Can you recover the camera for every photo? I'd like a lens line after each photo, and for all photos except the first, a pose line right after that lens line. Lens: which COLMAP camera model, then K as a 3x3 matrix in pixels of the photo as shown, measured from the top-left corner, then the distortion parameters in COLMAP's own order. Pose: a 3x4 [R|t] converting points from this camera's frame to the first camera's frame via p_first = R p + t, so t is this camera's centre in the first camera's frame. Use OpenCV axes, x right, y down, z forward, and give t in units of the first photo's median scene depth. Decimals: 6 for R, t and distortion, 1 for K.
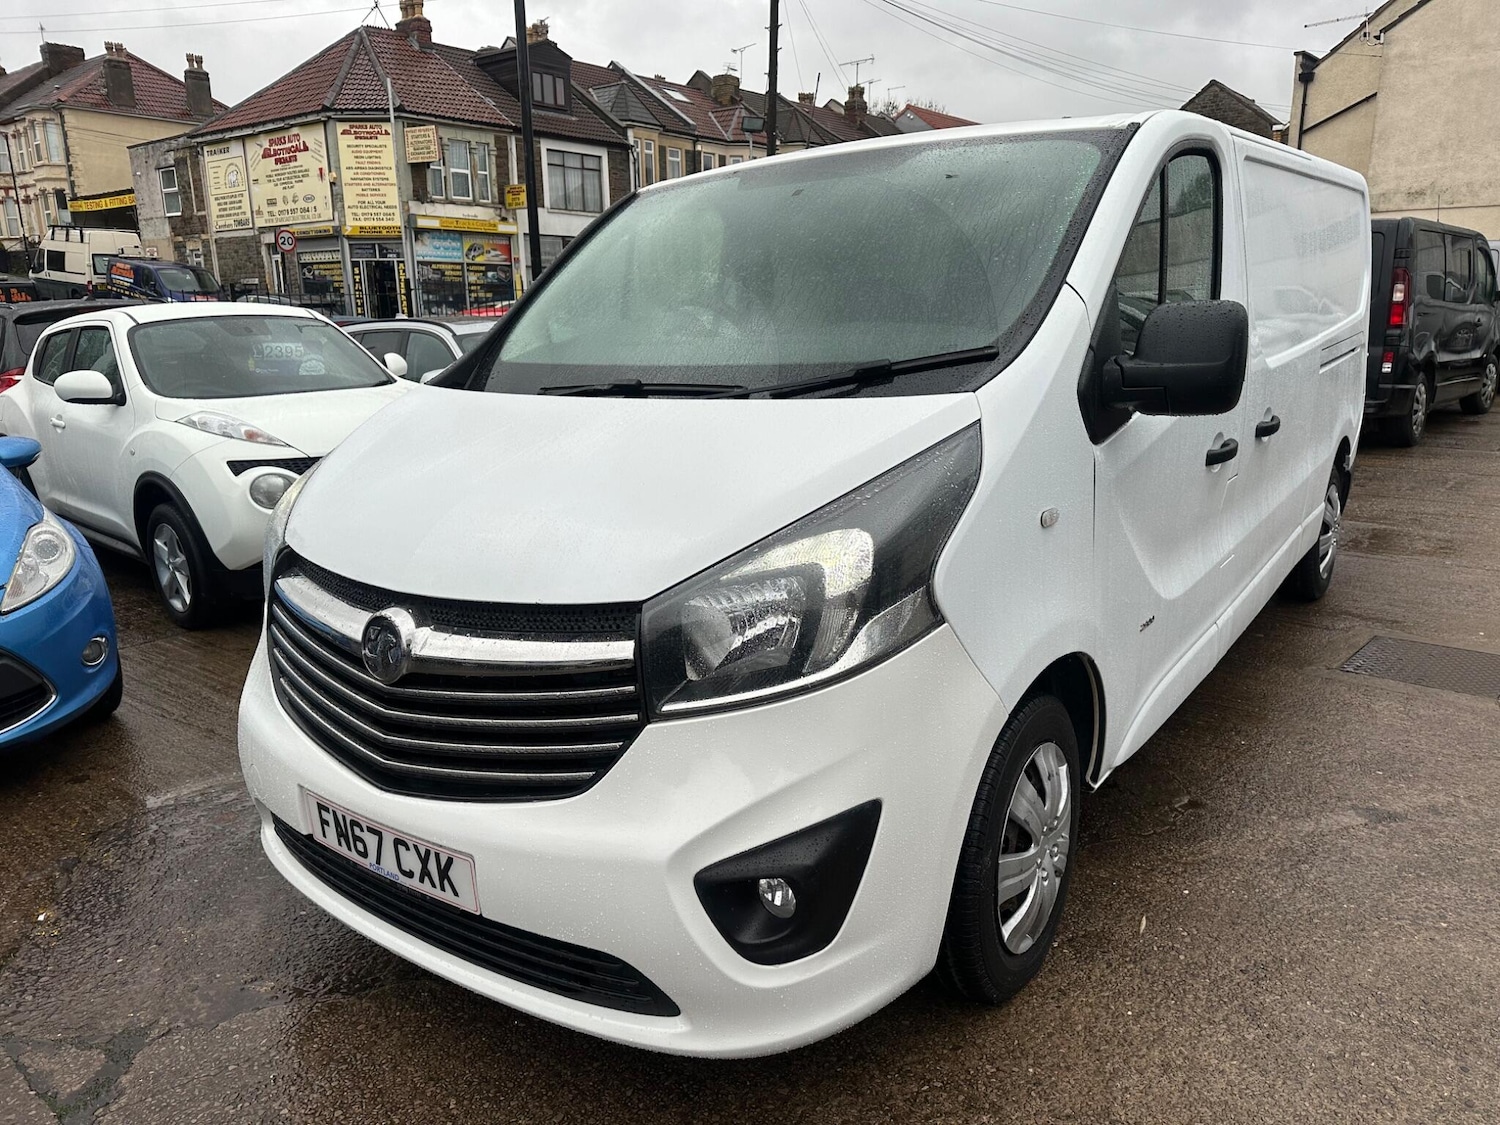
lens RADIAL K [[1060.0, 0, 771.1], [0, 1060.0, 571.3], [0, 0, 1]] dist [0.029773, -0.031726]
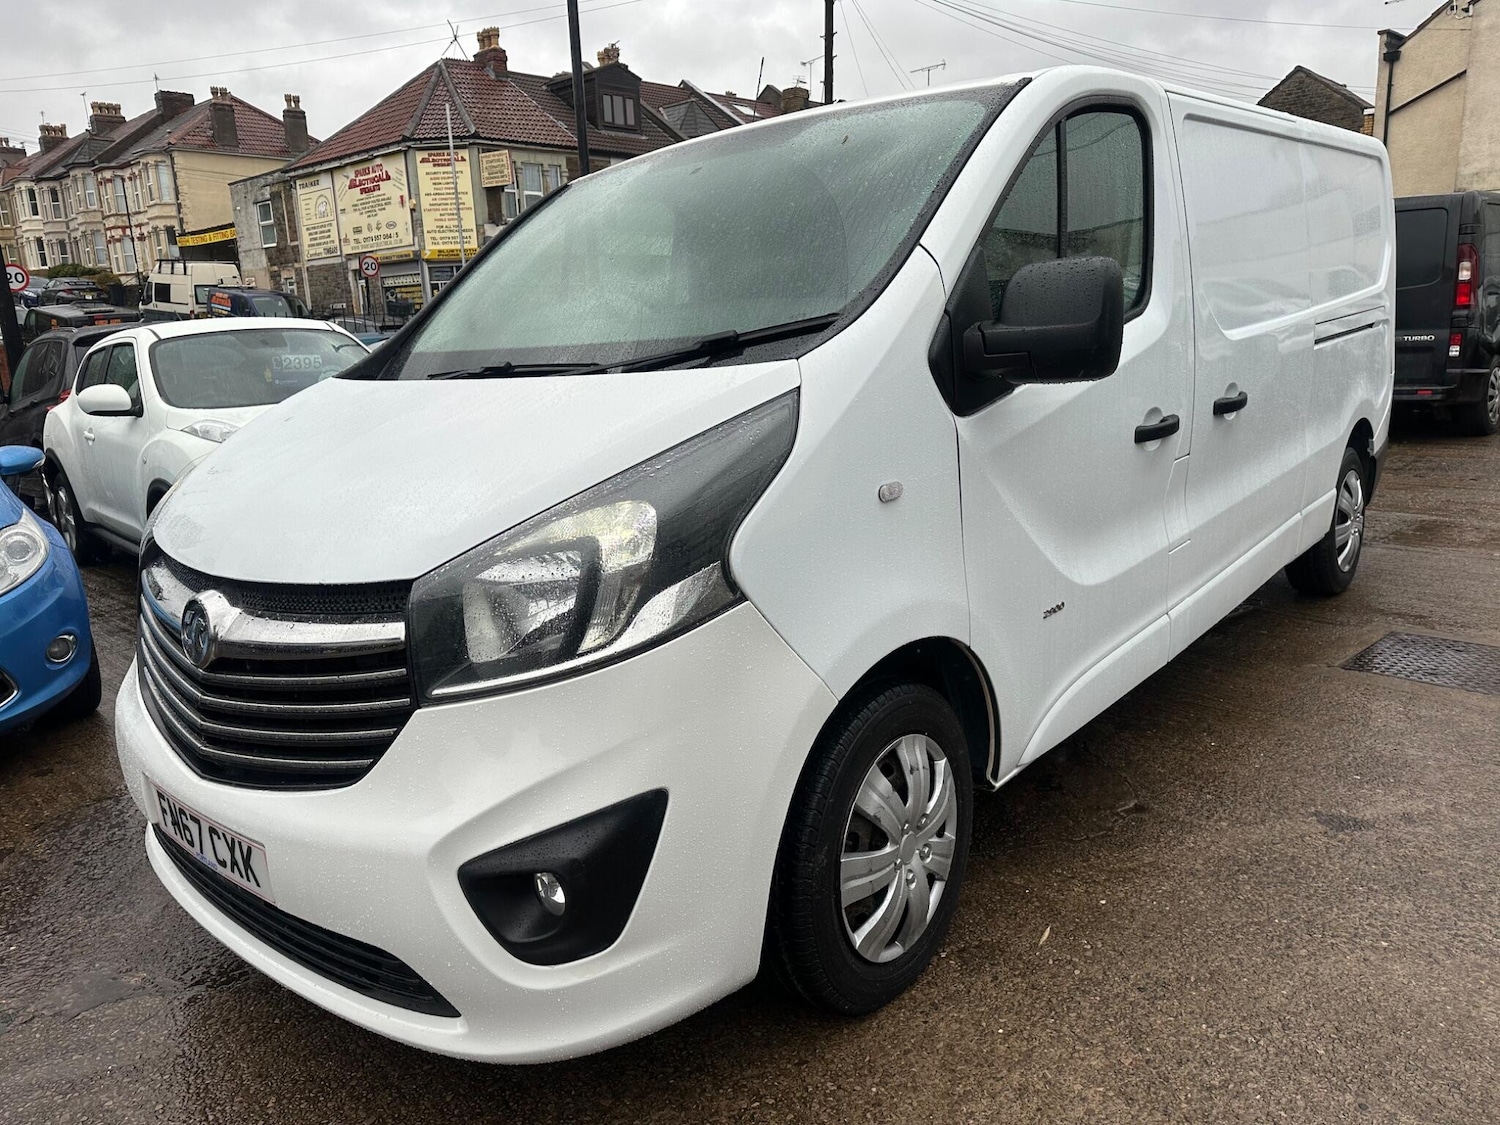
lens RADIAL K [[1060.0, 0, 755.3], [0, 1060.0, 555.6], [0, 0, 1]] dist [0.029773, -0.031726]
pose [[0.995363, -0.010565, -0.095611, 0.189074], [0.008261, 0.999667, -0.024457, 0.022337], [0.095838, 0.023554, 0.995118, 0.049042]]
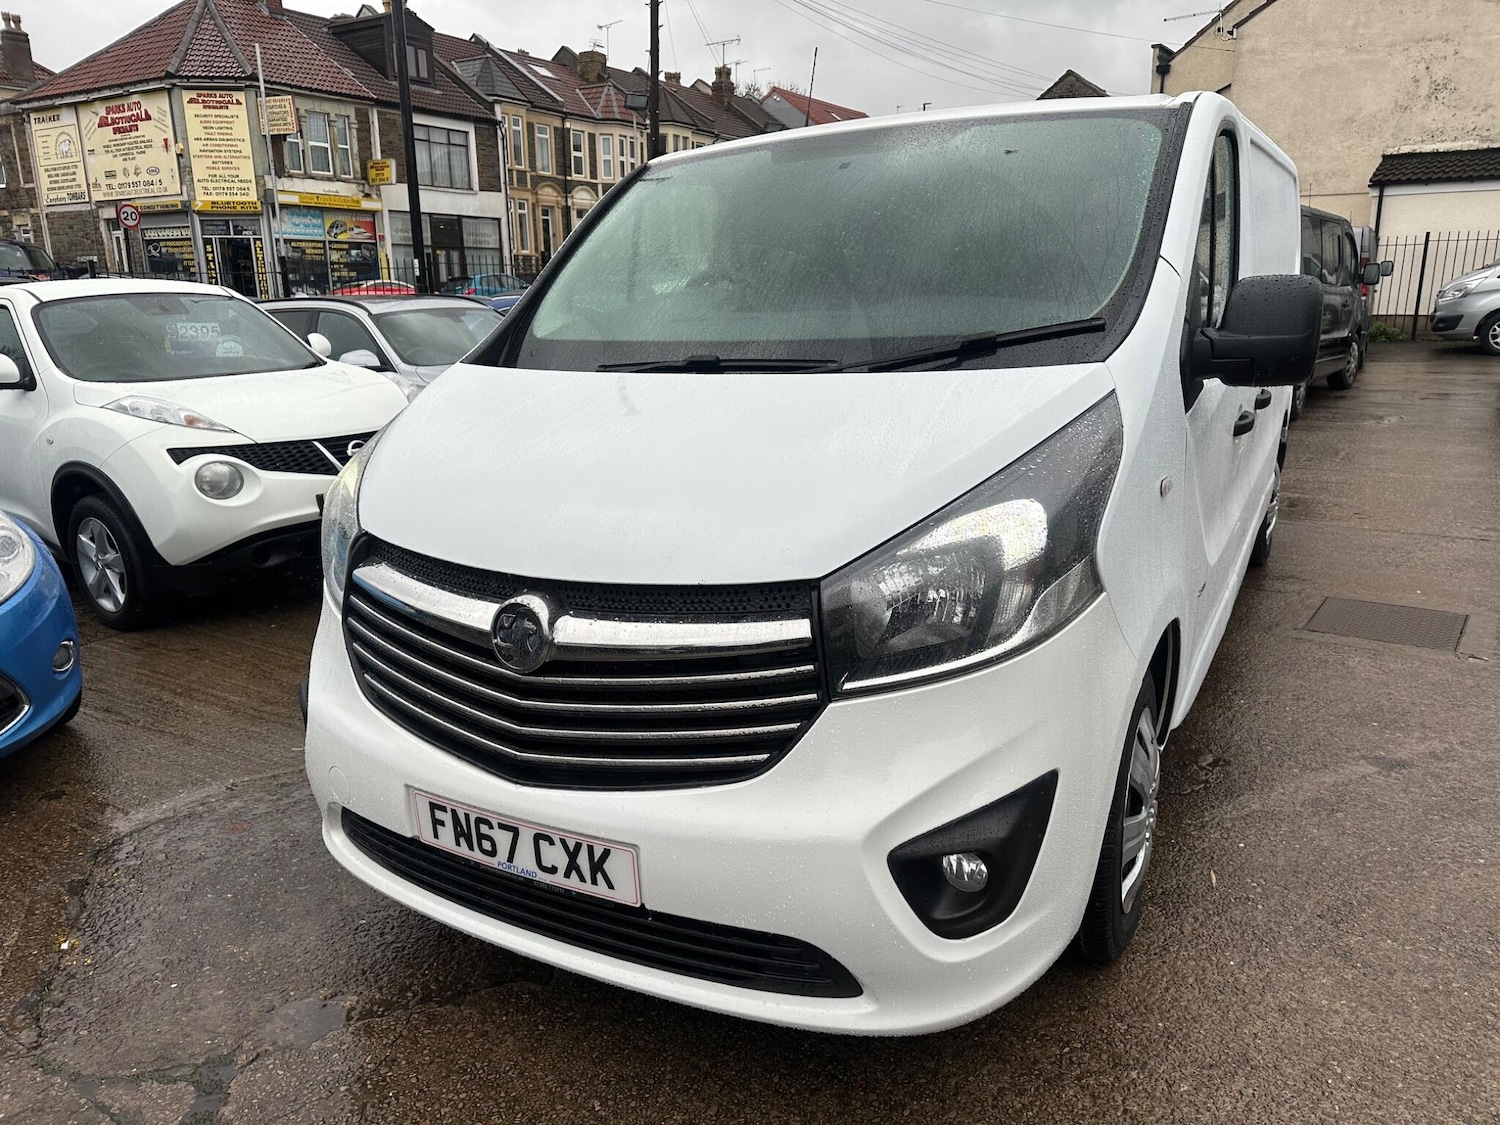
lens RADIAL K [[1060.0, 0, 764.7], [0, 1060.0, 564.9], [0, 0, 1]] dist [0.029773, -0.031726]
pose [[0.992806, -0.027764, 0.116467, -0.195528], [0.026588, 0.999579, 0.011640, 0.002554], [-0.116741, -0.008460, 0.993126, 0.022074]]
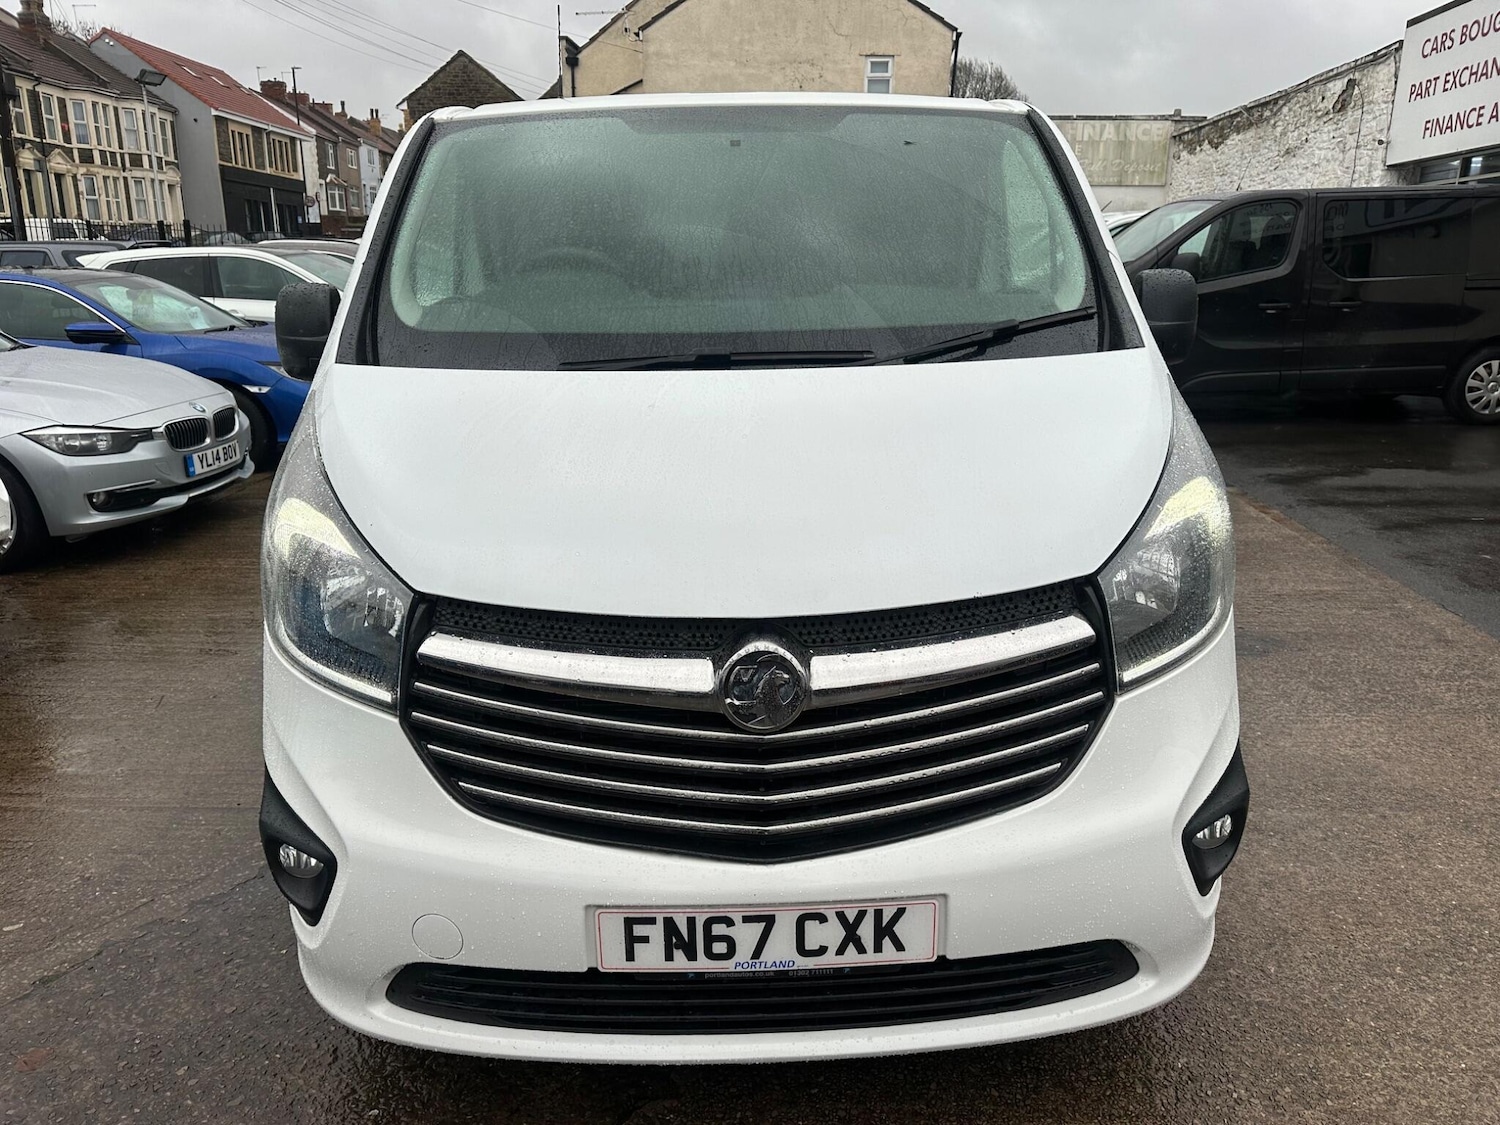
lens RADIAL K [[1060.0, 0, 758.1], [0, 1060.0, 570.7], [0, 0, 1]] dist [0.029773, -0.031726]
pose [[0.789780, -0.149867, 0.594800, -0.636808], [0.132190, 0.988493, 0.073540, -0.058121], [-0.598977, 0.020547, 0.800503, 0.279058]]
